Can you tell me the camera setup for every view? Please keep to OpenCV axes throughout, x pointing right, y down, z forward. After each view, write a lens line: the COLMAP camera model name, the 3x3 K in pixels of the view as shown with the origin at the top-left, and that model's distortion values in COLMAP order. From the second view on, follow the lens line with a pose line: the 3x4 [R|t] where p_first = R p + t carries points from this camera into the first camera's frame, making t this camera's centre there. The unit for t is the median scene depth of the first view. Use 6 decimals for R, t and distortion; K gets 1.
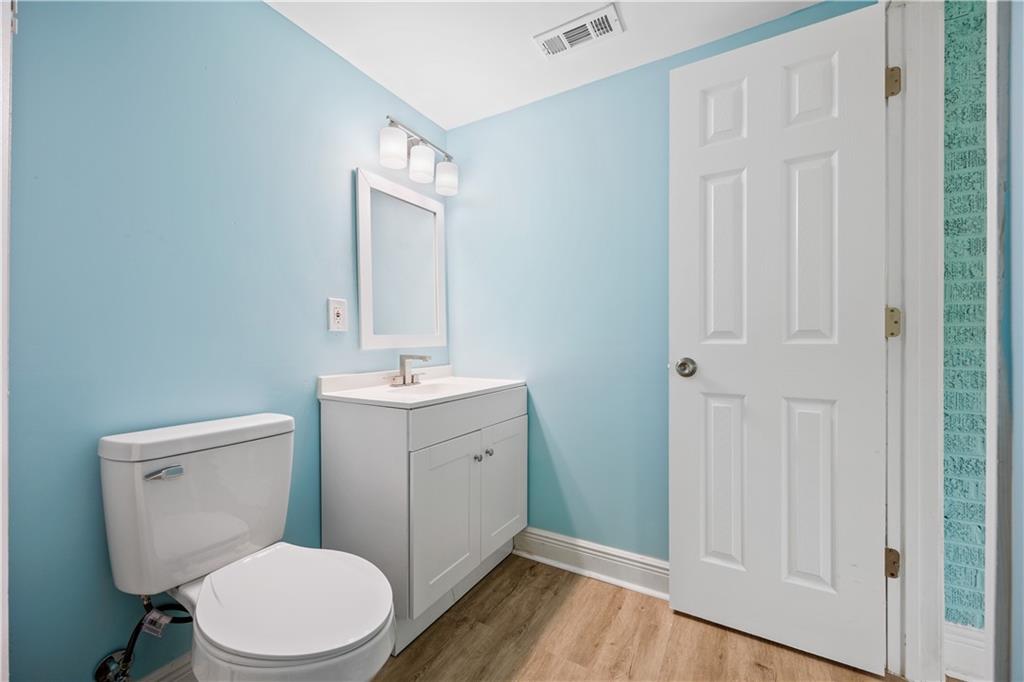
lens RADIAL K [[404.9, 0, 516.1], [0, 404.9, 344.0], [0, 0, 1]] dist [-0.001560, -0.000943]
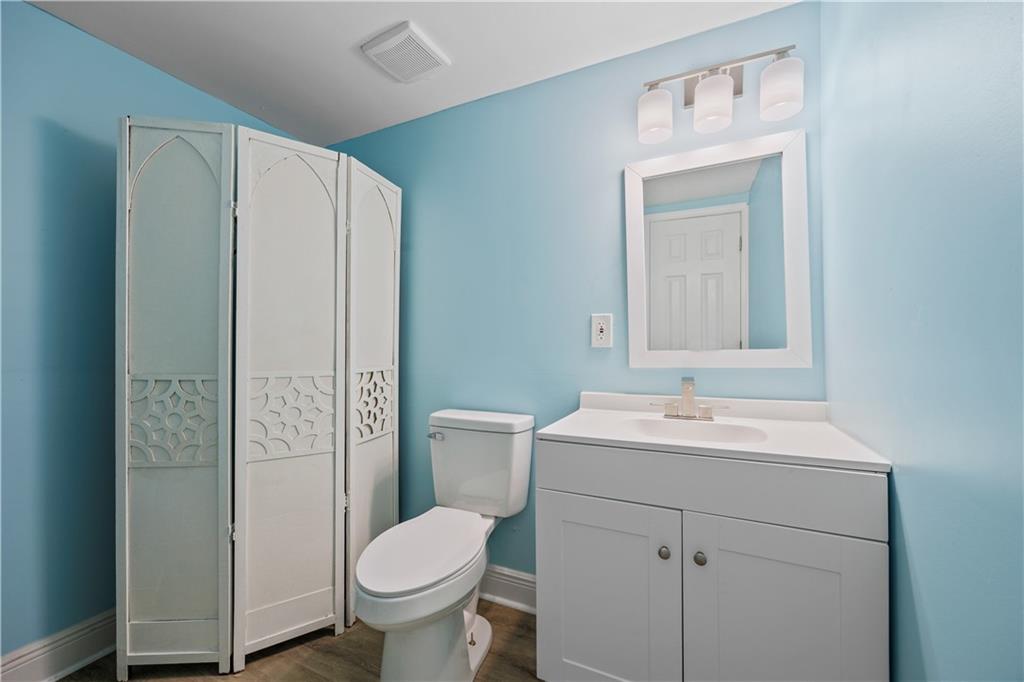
lens RADIAL K [[404.9, 0, 518.0], [0, 404.9, 345.0], [0, 0, 1]] dist [-0.001560, -0.000943]
pose [[0.071564, -0.011137, -0.997374, 0.491183], [-0.008560, 0.999894, -0.011780, -0.023248], [0.997399, 0.009380, 0.071462, 0.711698]]
